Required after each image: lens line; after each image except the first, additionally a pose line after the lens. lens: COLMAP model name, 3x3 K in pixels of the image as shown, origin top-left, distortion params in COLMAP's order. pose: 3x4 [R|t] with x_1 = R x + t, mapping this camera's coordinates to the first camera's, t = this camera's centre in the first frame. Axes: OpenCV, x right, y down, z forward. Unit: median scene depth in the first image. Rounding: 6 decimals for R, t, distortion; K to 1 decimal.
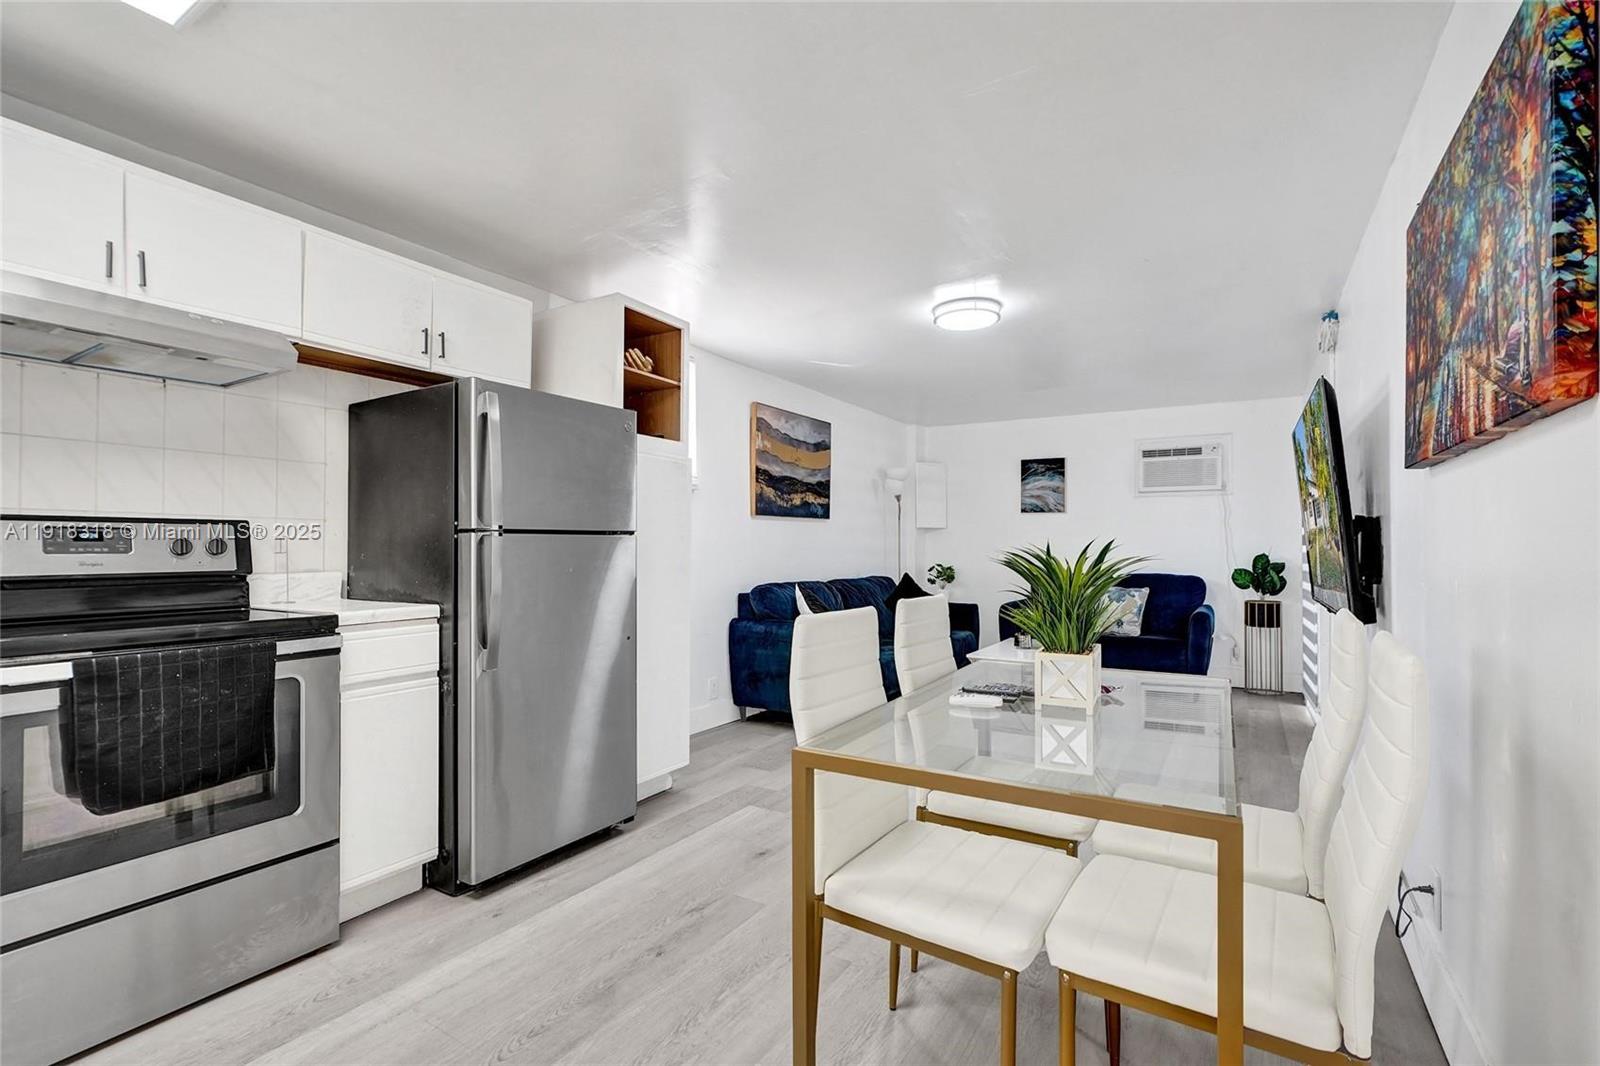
lens RADIAL K [[721.9, 0, 796.4], [0, 721.9, 543.6], [0, 0, 1]] dist [-0.001852, 0.001225]
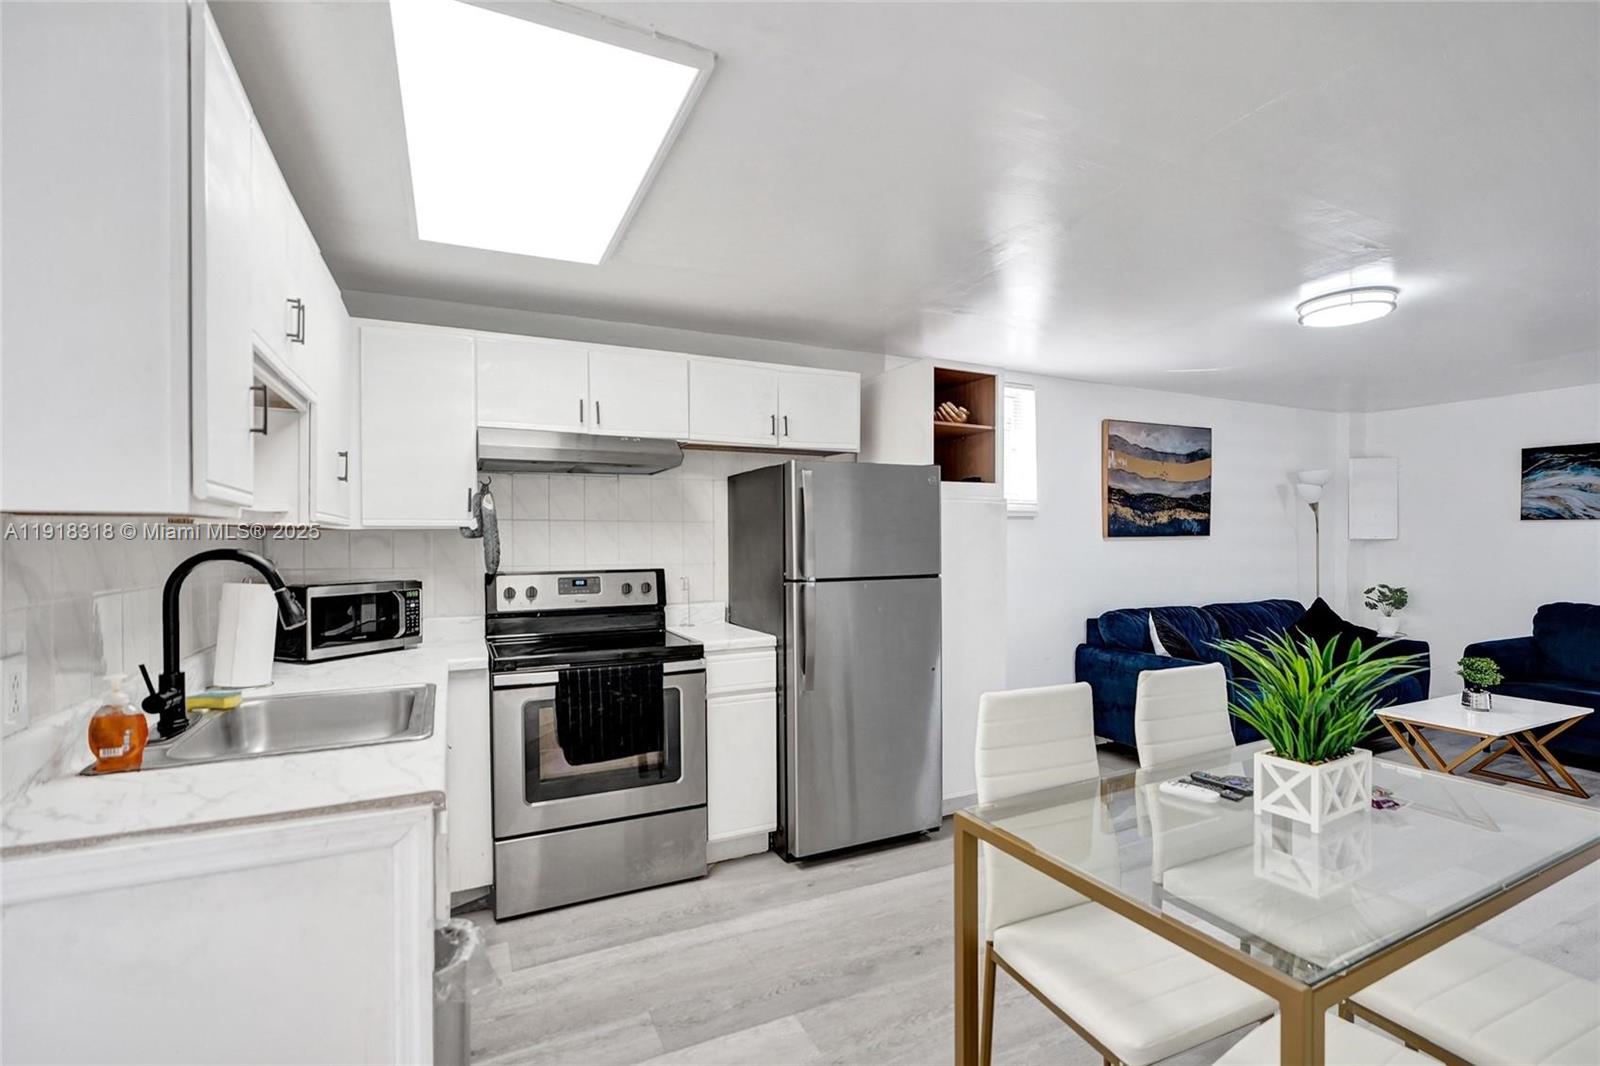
lens RADIAL K [[725.9, 0, 801.1], [0, 725.9, 553.1], [0, 0, 1]] dist [-0.003827, 0.000720]
pose [[0.846934, 0.006768, -0.531656, 0.121470], [0.007868, 0.999650, 0.025259, -0.050382], [0.531640, -0.025576, 0.846584, -0.037220]]
